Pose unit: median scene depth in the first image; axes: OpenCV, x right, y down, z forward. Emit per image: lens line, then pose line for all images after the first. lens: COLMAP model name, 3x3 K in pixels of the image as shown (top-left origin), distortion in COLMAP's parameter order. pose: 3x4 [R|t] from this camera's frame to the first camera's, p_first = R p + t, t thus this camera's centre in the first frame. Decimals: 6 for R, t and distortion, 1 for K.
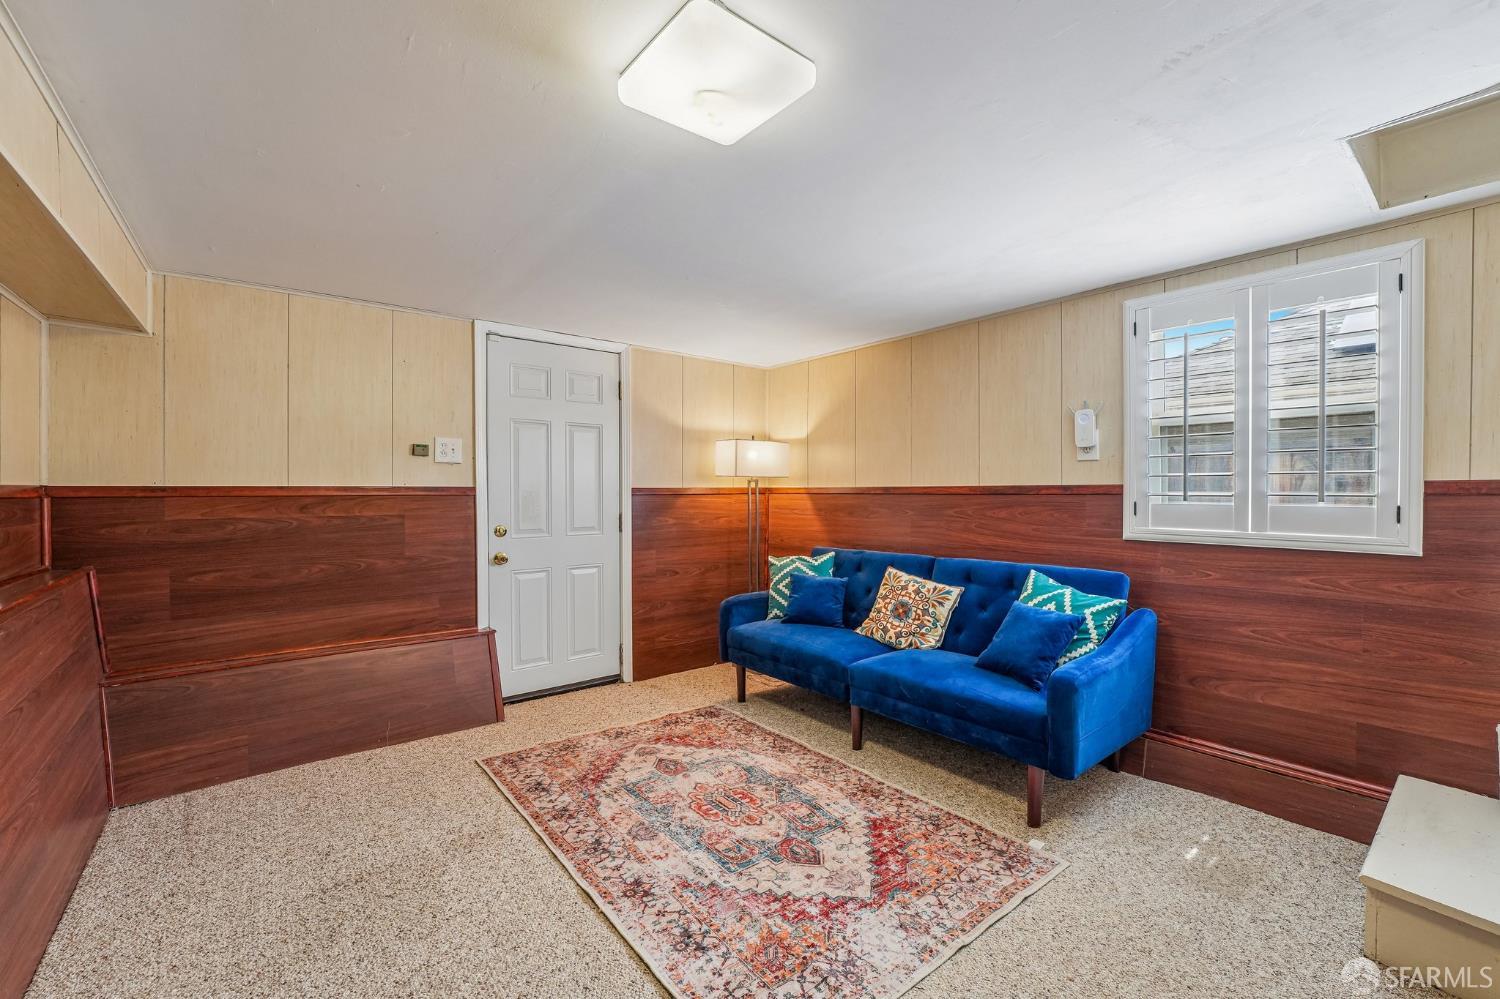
lens RADIAL K [[616.3, 0, 751.6], [0, 616.3, 519.0], [0, 0, 1]] dist [-0.018333, -0.000043]
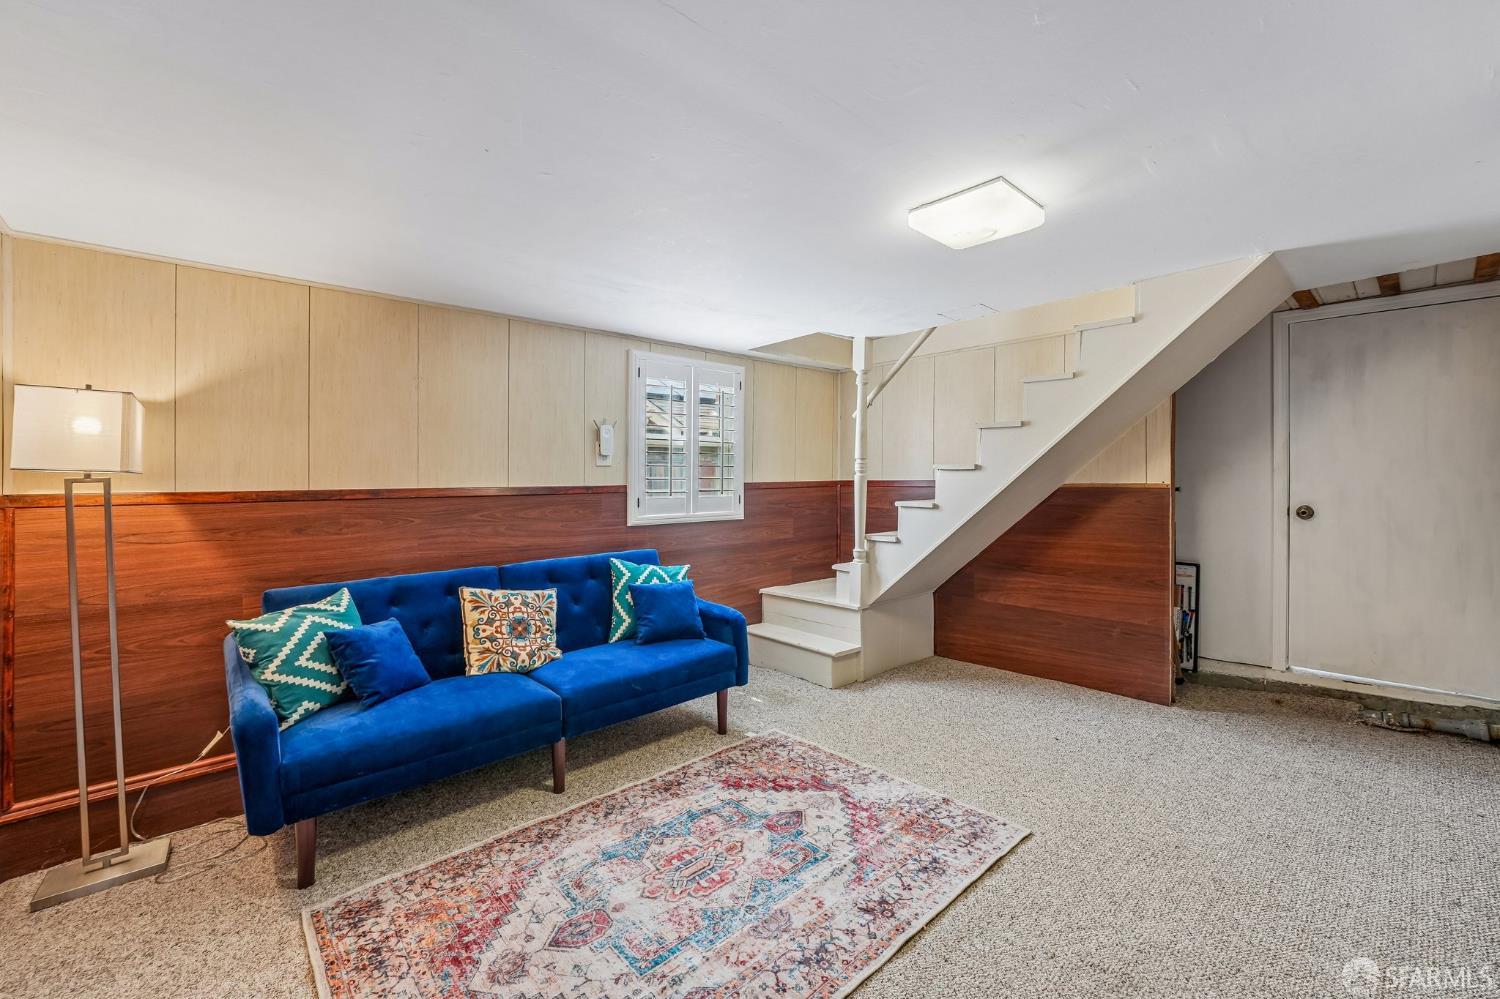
lens RADIAL K [[608.2, 0, 750.6], [0, 608.2, 495.7], [0, 0, 1]] dist [-0.016157, -0.000188]
pose [[-0.054645, -0.024696, 0.998200, -0.817091], [0.053141, 0.998205, 0.027605, -0.062161], [-0.997091, 0.054554, -0.053234, 0.895824]]
